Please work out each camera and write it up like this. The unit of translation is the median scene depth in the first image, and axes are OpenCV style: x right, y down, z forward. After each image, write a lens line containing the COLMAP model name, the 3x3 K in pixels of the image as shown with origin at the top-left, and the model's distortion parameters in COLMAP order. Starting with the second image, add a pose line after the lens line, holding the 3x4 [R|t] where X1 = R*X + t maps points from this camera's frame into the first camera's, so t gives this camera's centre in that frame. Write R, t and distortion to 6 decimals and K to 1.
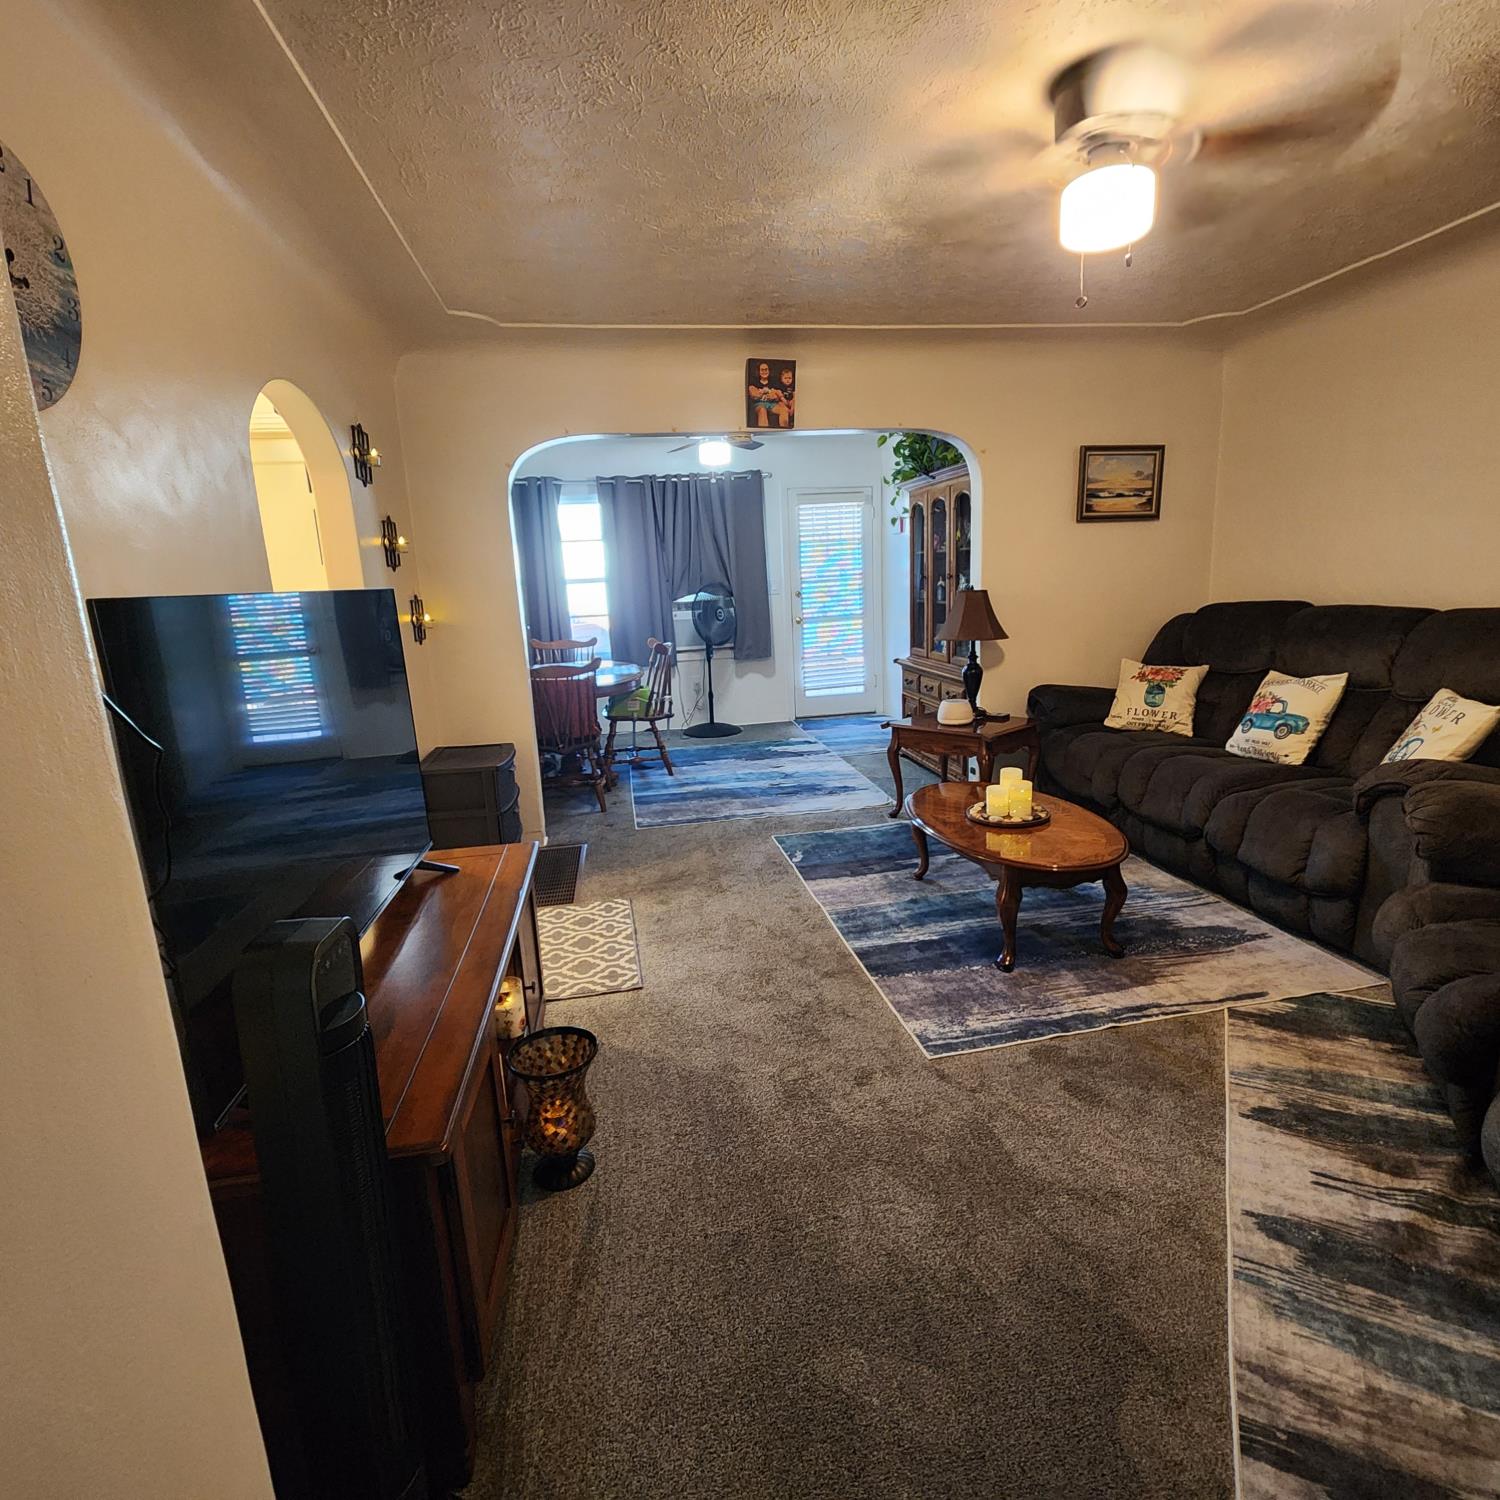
lens RADIAL K [[823.6, 0, 751.4], [0, 823.6, 746.8], [0, 0, 1]] dist [0.000385, -0.000132]
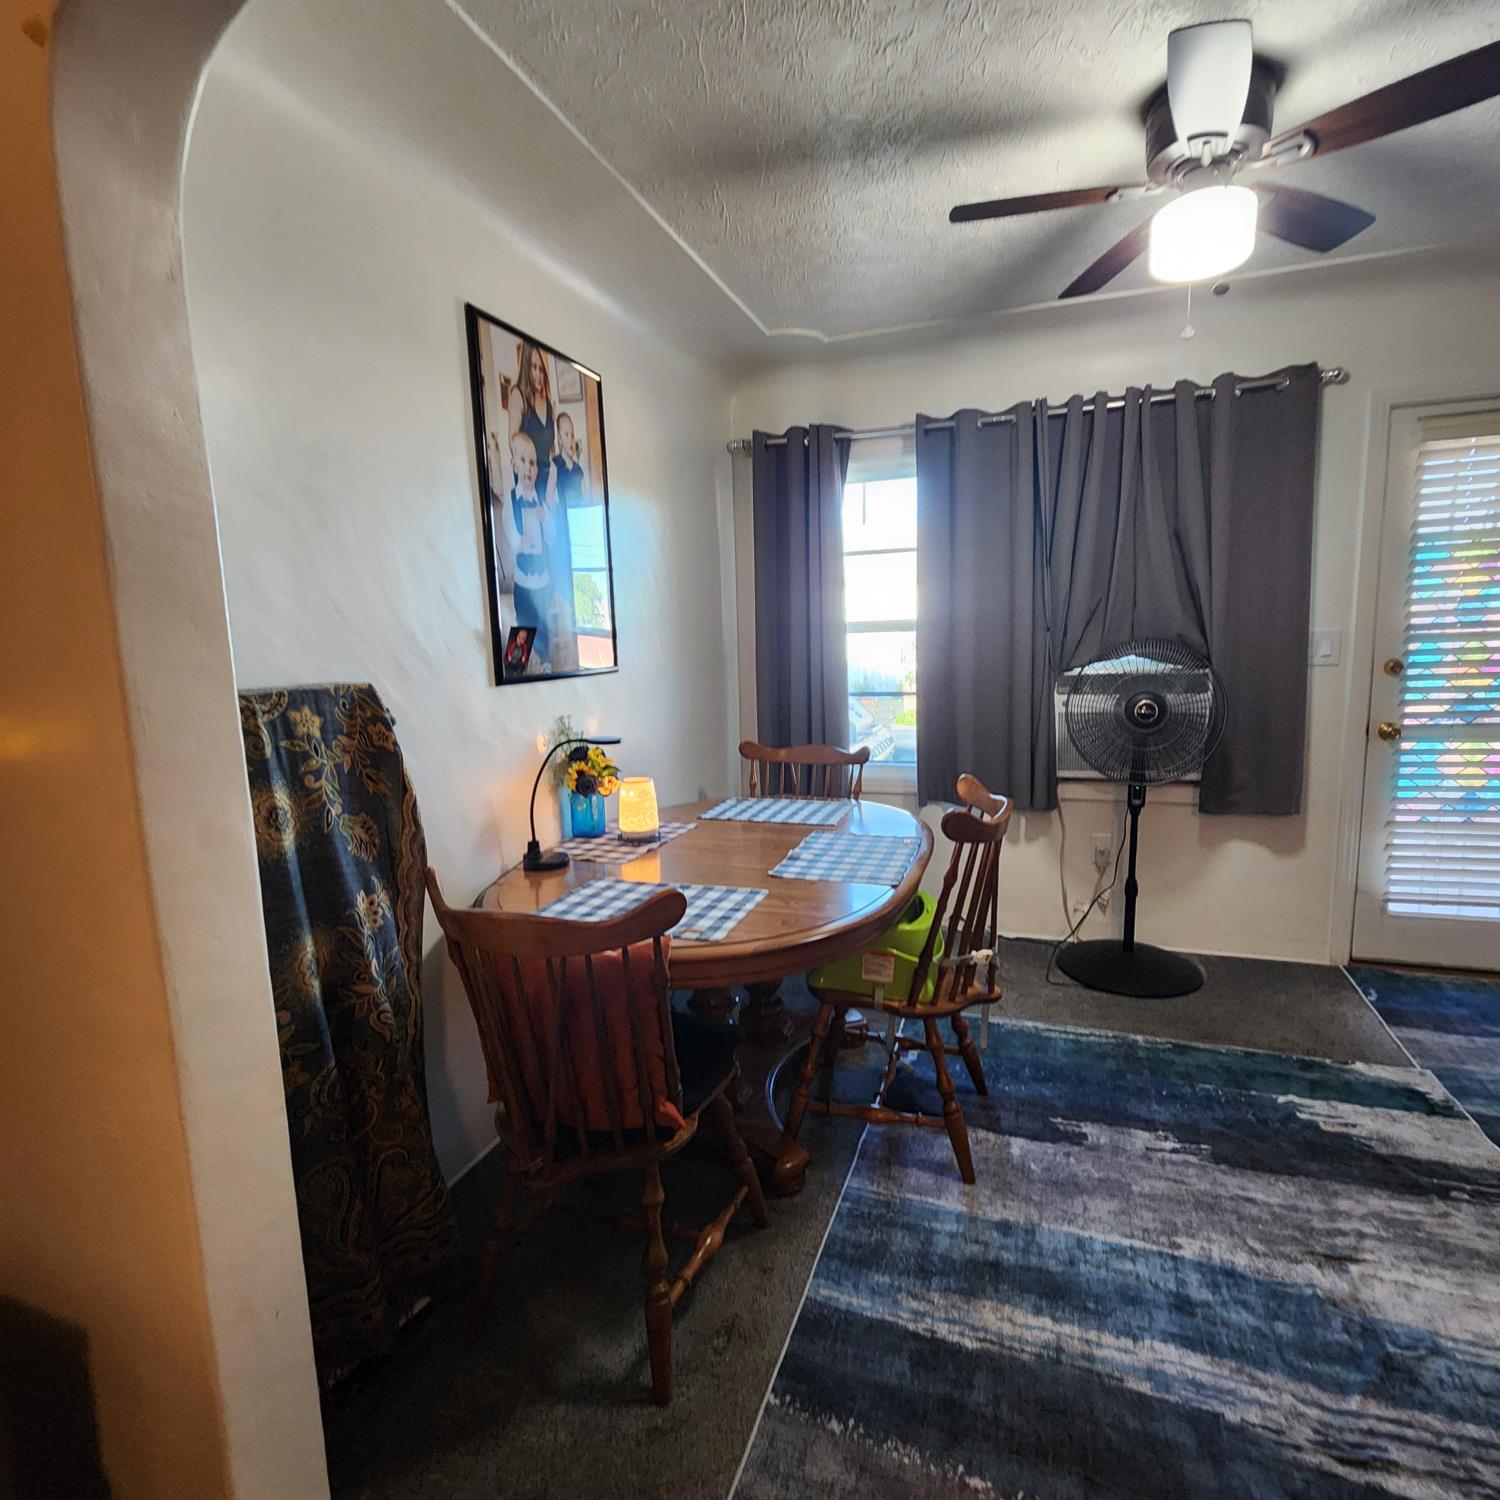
lens RADIAL K [[823.6, 0, 760.0], [0, 823.6, 753.1], [0, 0, 1]] dist [0.000385, -0.000132]
pose [[0.874899, 0.084016, -0.476962, -0.037649], [-0.108707, 0.993776, -0.024352, -0.203670], [0.471947, 0.073154, 0.878586, 1.024292]]
